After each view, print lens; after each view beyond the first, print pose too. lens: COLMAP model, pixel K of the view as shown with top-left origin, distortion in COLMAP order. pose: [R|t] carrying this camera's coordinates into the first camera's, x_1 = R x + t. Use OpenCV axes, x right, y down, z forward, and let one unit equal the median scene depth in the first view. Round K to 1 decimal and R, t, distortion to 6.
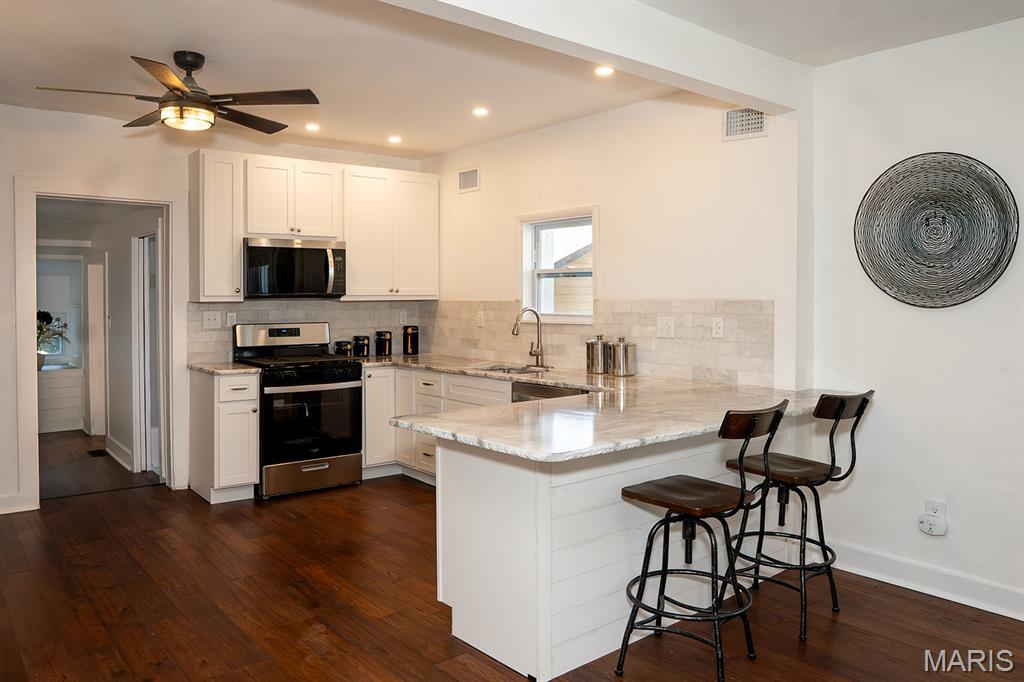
lens RADIAL K [[737.4, 0, 512.0], [0, 737.4, 341.0], [0, 0, 1]] dist [-0.059671, 0.004787]
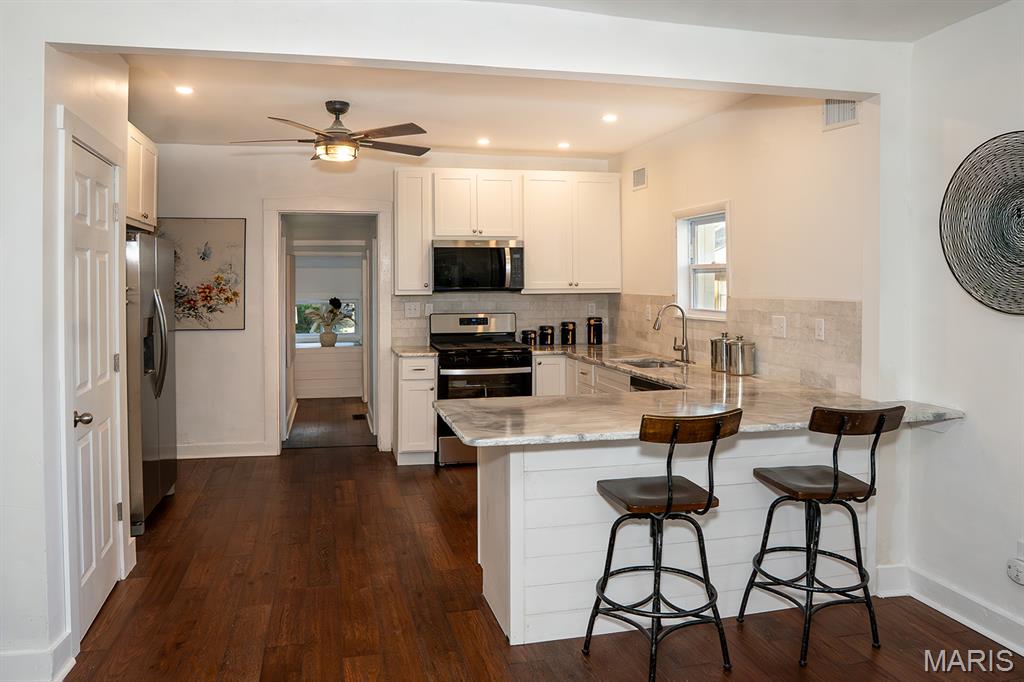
lens RADIAL K [[748.5, 0, 513.2], [0, 748.5, 316.6], [0, 0, 1]] dist [-0.076139, 0.039642]
pose [[0.899644, 0.019444, -0.436191, 0.270730], [-0.024230, 0.999692, -0.005411, -0.015603], [0.435951, 0.015437, 0.899838, -0.017277]]
